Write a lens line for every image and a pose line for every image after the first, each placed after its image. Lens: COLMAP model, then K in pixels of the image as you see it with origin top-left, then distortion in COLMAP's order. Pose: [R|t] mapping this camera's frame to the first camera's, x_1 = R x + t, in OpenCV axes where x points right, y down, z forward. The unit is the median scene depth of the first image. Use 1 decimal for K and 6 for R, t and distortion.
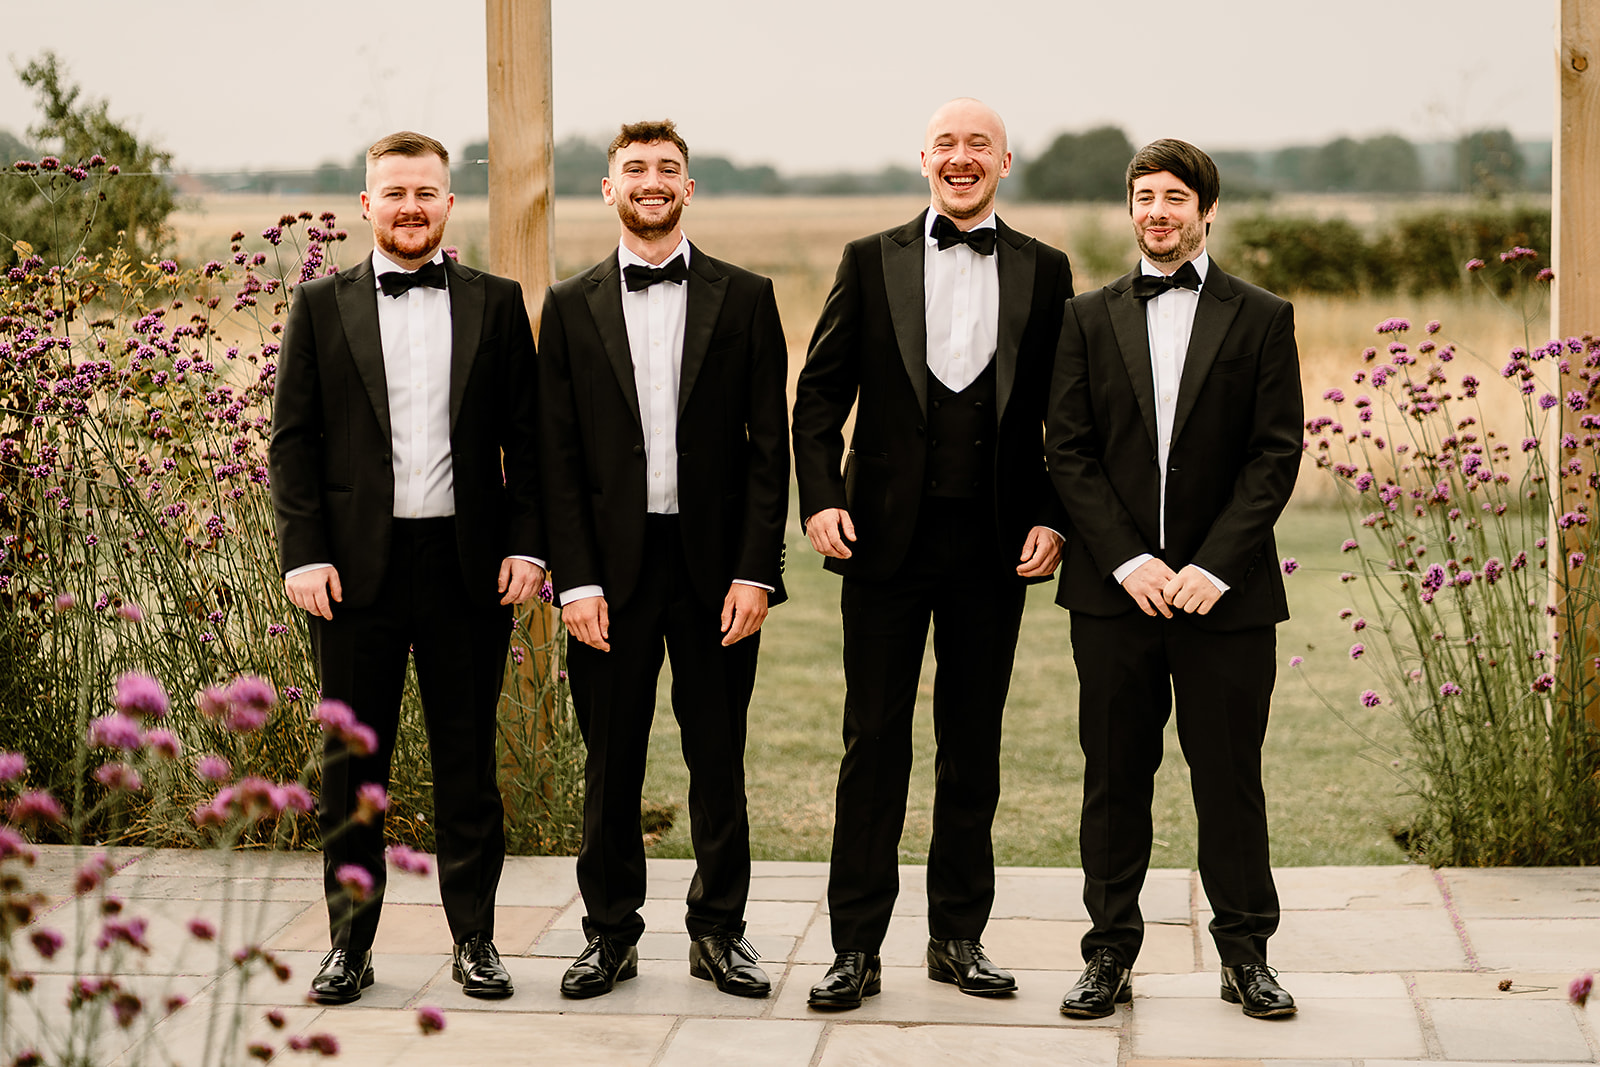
lens RADIAL K [[4243.9, 0, 810.2], [0, 4243.9, 544.3], [0, 0, 1]] dist [-0.052393, 0.000000]
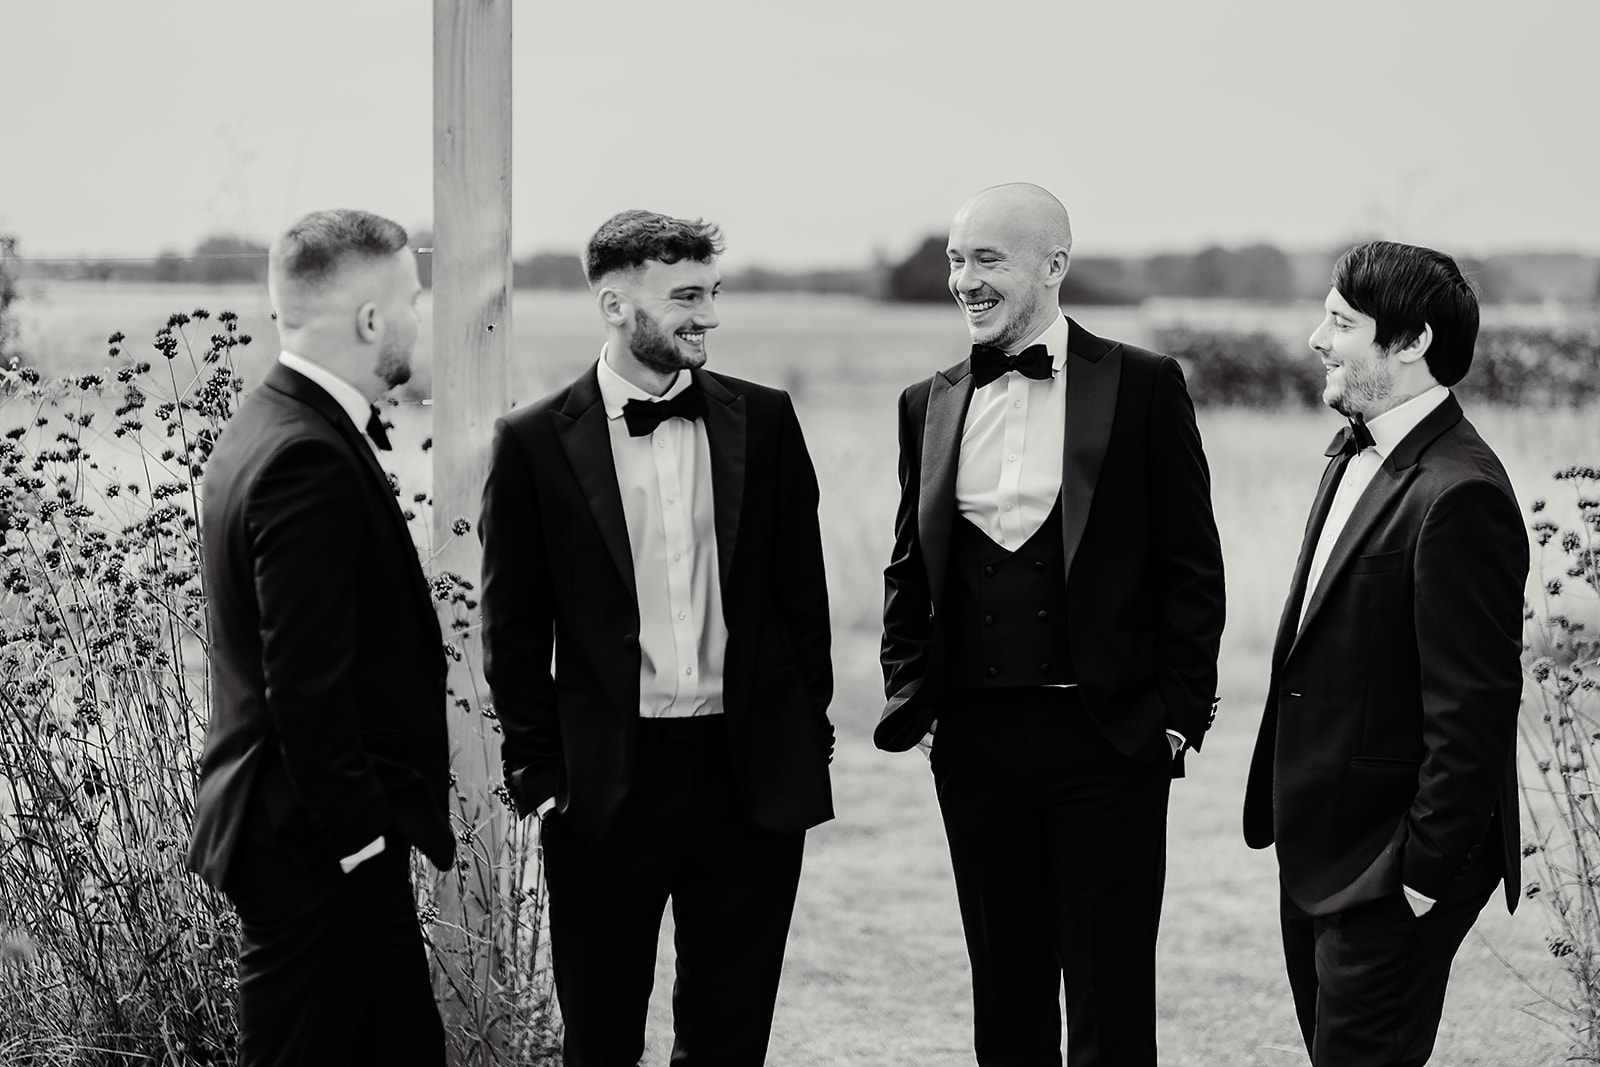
lens RADIAL K [[4243.9, 0, 795.1], [0, 4243.9, 519.6], [0, 0, 1]] dist [-0.052393, 0.000000]
pose [[0.999200, 0.014331, 0.037331, -0.036412], [-0.013245, 0.999487, -0.029169, -0.016488], [-0.037730, 0.028651, 0.998877, 0.192853]]
